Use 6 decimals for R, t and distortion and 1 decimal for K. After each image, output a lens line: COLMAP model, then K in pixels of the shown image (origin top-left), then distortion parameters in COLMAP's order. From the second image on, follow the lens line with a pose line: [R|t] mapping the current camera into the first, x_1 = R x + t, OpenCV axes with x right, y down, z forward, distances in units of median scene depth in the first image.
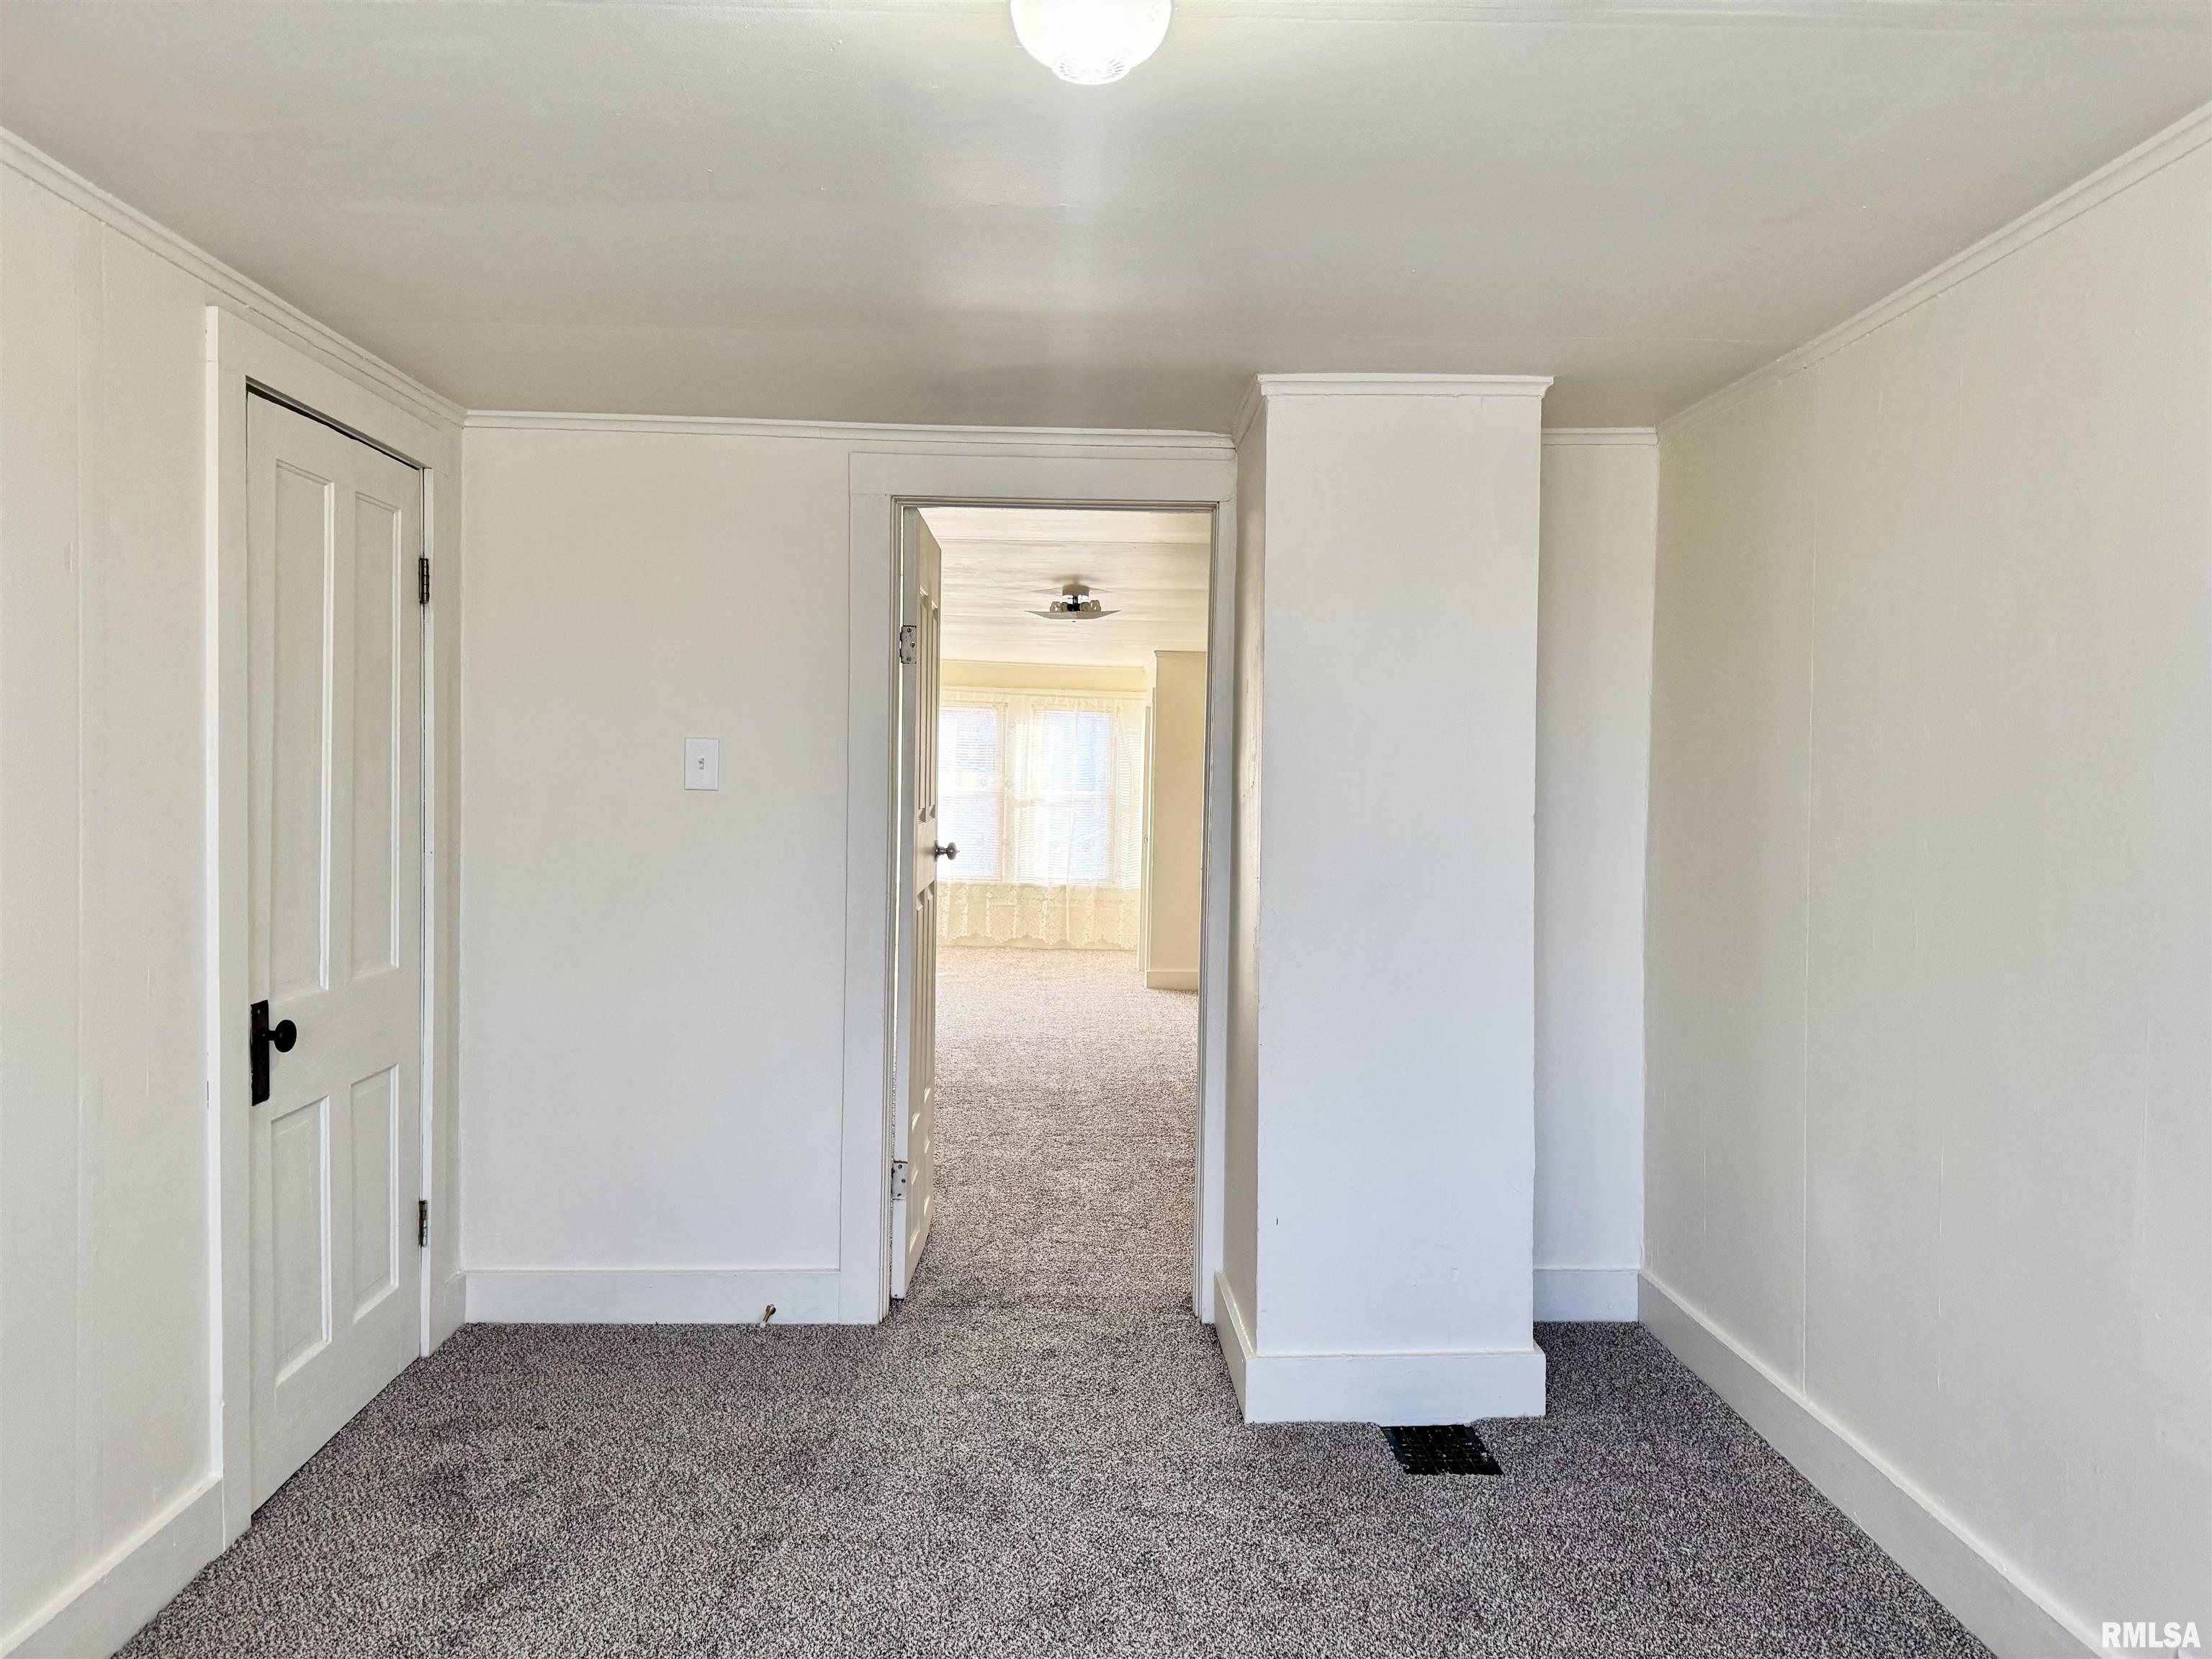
lens RADIAL K [[1551.9, 0, 1109.3], [0, 1551.9, 830.7], [0, 0, 1]] dist [0.010519, -0.000447]
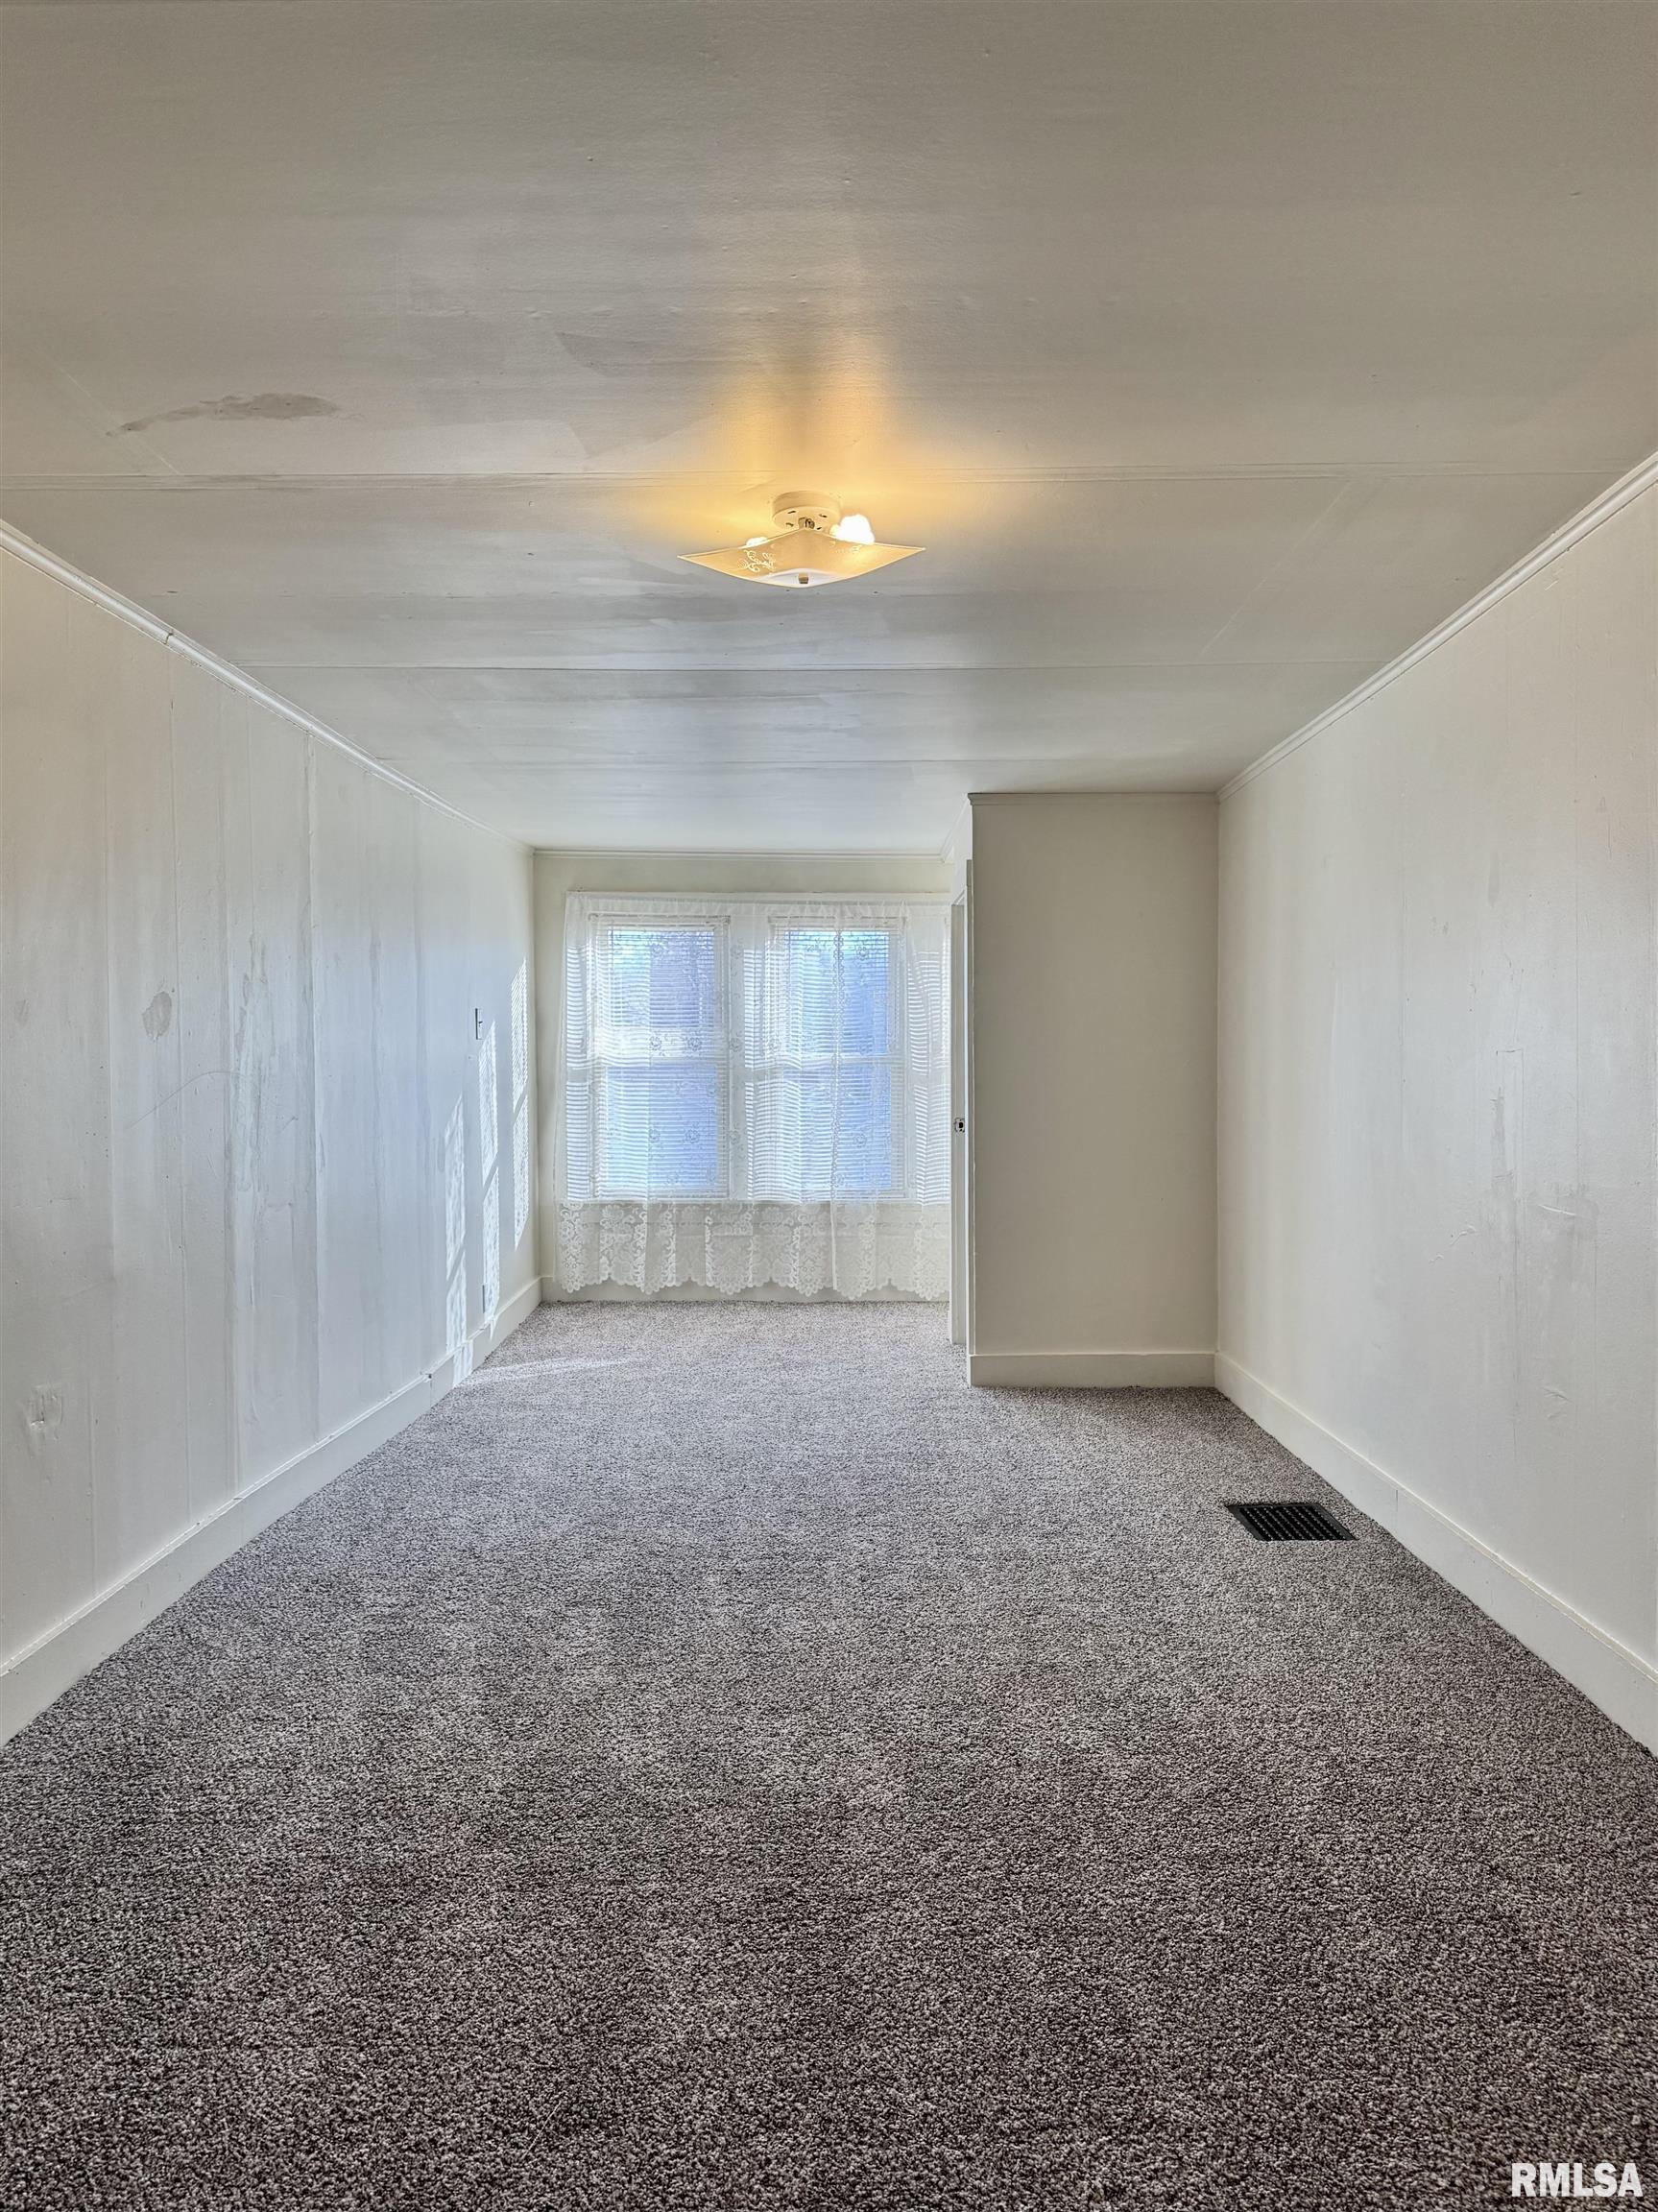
lens RADIAL K [[1551.9, 0, 827.7], [0, 1551.9, 1104.8], [0, 0, 1]] dist [0.010519, -0.000447]
pose [[0.998850, -0.029561, -0.037734, -0.003647], [0.029242, 0.999532, -0.008989, 0.001396], [0.037982, 0.007875, 0.999247, 0.369029]]
